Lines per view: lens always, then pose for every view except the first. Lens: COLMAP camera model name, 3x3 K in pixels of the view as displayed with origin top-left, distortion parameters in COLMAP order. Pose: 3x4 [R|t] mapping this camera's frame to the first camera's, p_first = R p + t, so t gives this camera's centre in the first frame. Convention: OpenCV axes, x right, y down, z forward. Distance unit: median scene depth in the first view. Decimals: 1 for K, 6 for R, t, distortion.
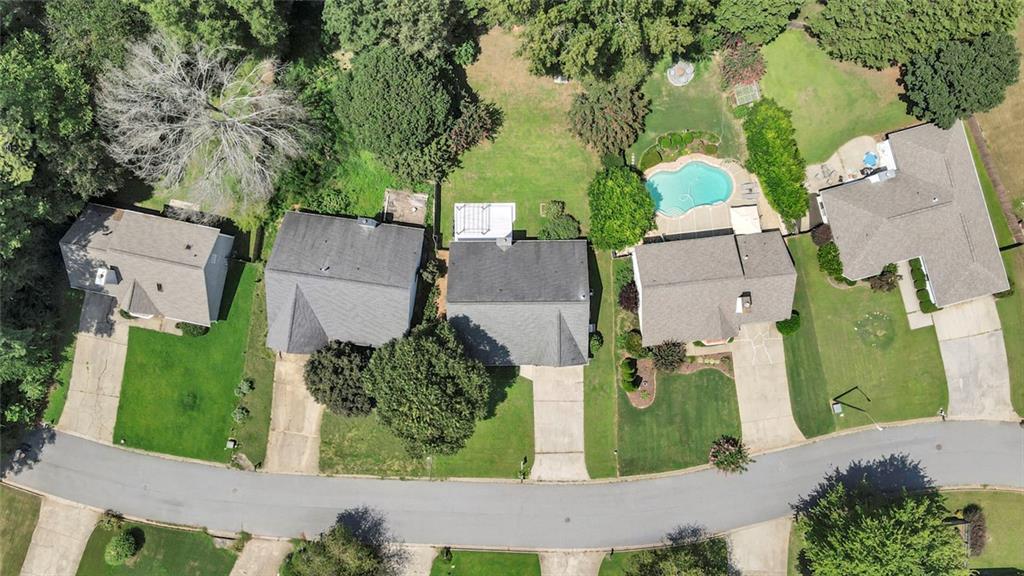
lens RADIAL K [[757.7, 0, 517.3], [0, 757.7, 287.8], [0, 0, 1]] dist [-0.002060, 0.034738]
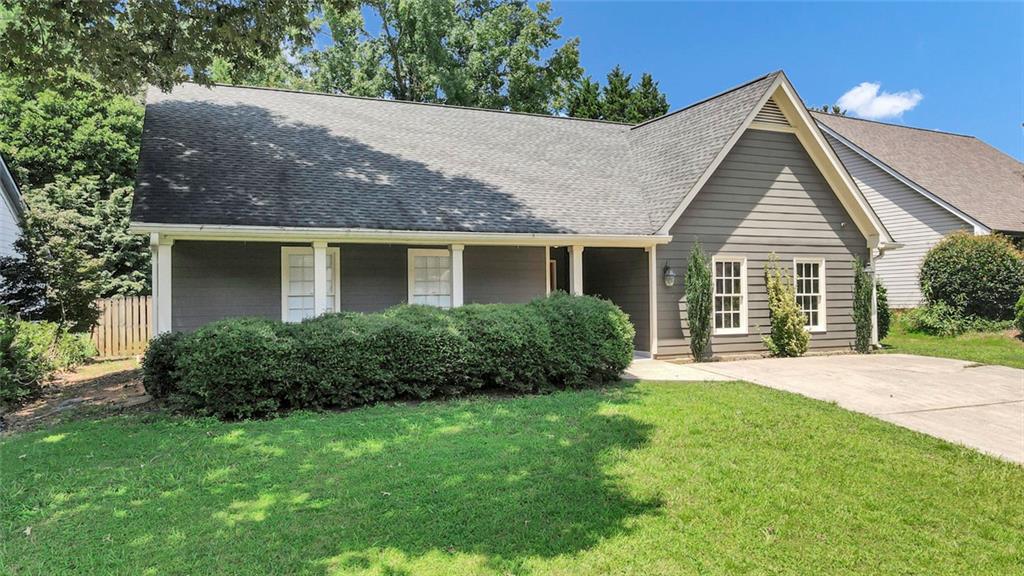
lens RADIAL K [[757.7, 0, 517.3], [0, 757.7, 287.8], [0, 0, 1]] dist [-0.002060, 0.034738]
pose [[0.920800, 0.007111, 0.389971, -0.077420], [0.390028, -0.010481, -0.920743, 0.245863], [-0.002460, 0.999920, -0.012425, 1.012914]]
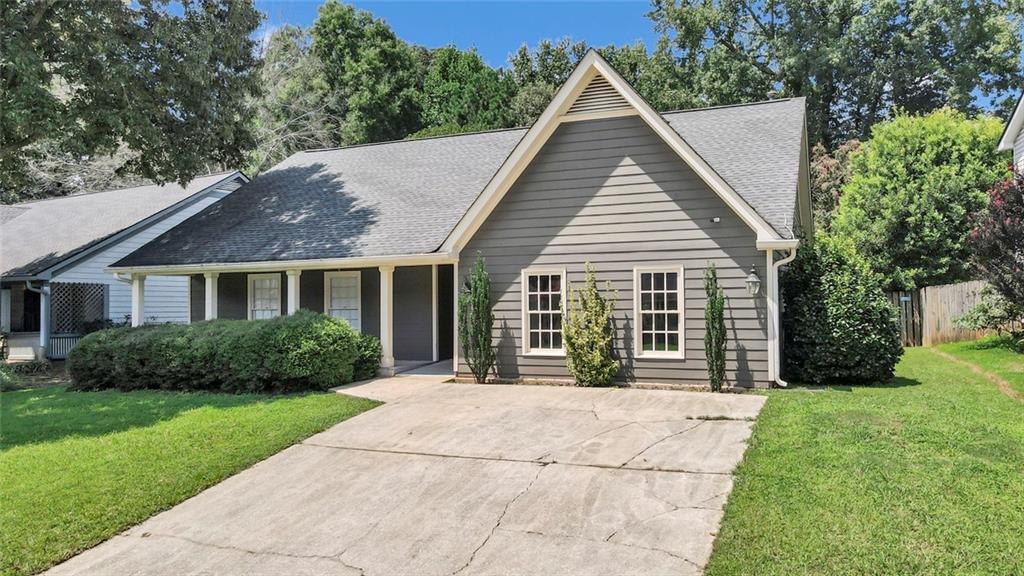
lens RADIAL K [[757.7, 0, 517.3], [0, 757.7, 287.8], [0, 0, 1]] dist [-0.002060, 0.034738]
pose [[0.916849, -0.005964, -0.399189, 0.102587], [-0.399218, -0.004910, -0.916843, 0.250766], [0.003508, 0.999970, -0.006883, 1.008078]]
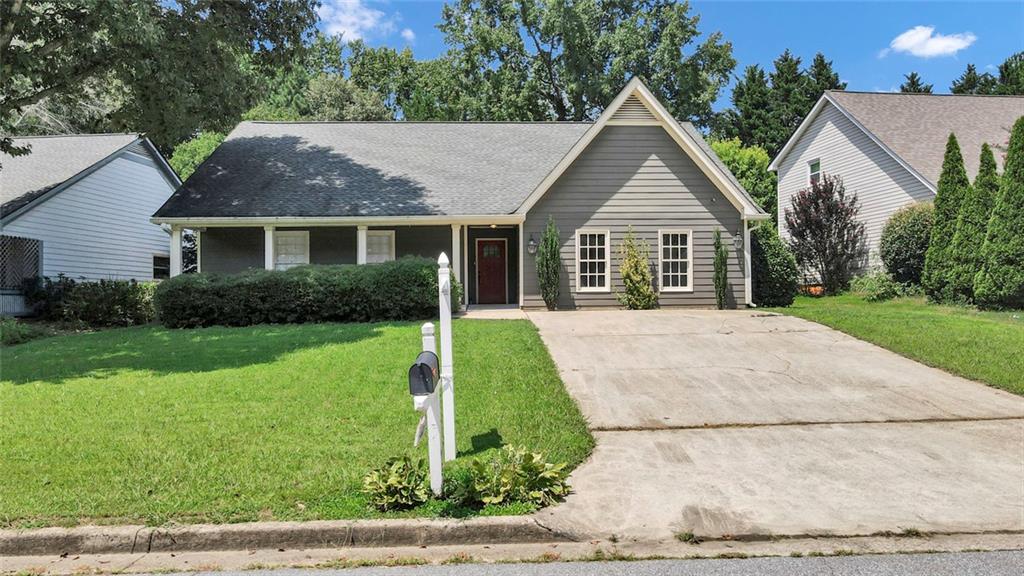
lens RADIAL K [[757.7, 0, 517.3], [0, 757.7, 287.8], [0, 0, 1]] dist [-0.002060, 0.034738]
pose [[0.999588, 0.003045, 0.028537, 0.012384], [0.028559, -0.007426, -0.999565, 0.325370], [-0.002831, 0.999968, -0.007509, 1.022318]]
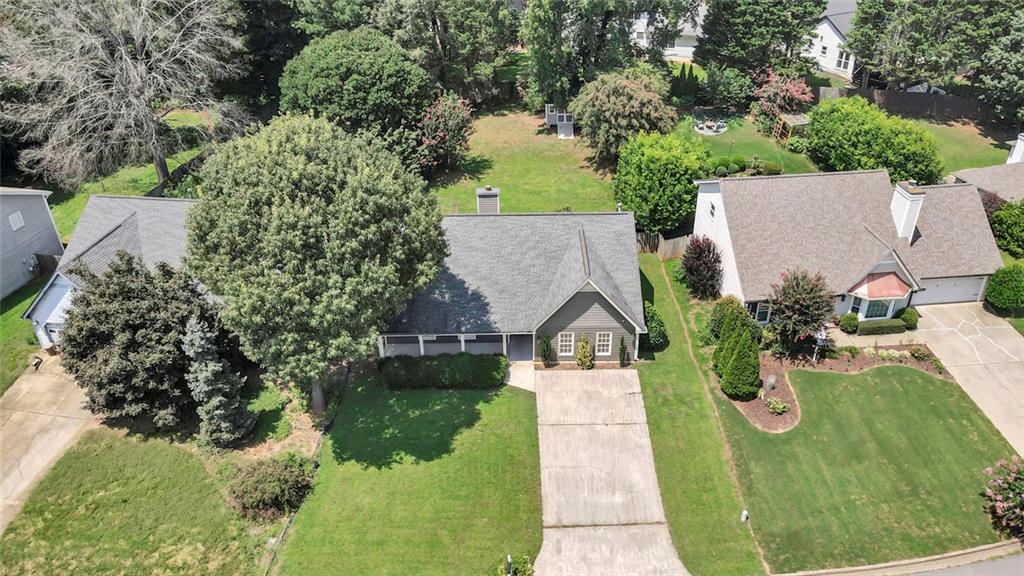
lens RADIAL K [[757.7, 0, 517.3], [0, 757.7, 287.8], [0, 0, 1]] dist [-0.002060, 0.034738]
pose [[0.999953, 0.003072, -0.009189, 0.013406], [-0.009402, 0.536632, -0.843764, 0.507254], [0.002339, 0.843811, 0.536636, 0.706215]]
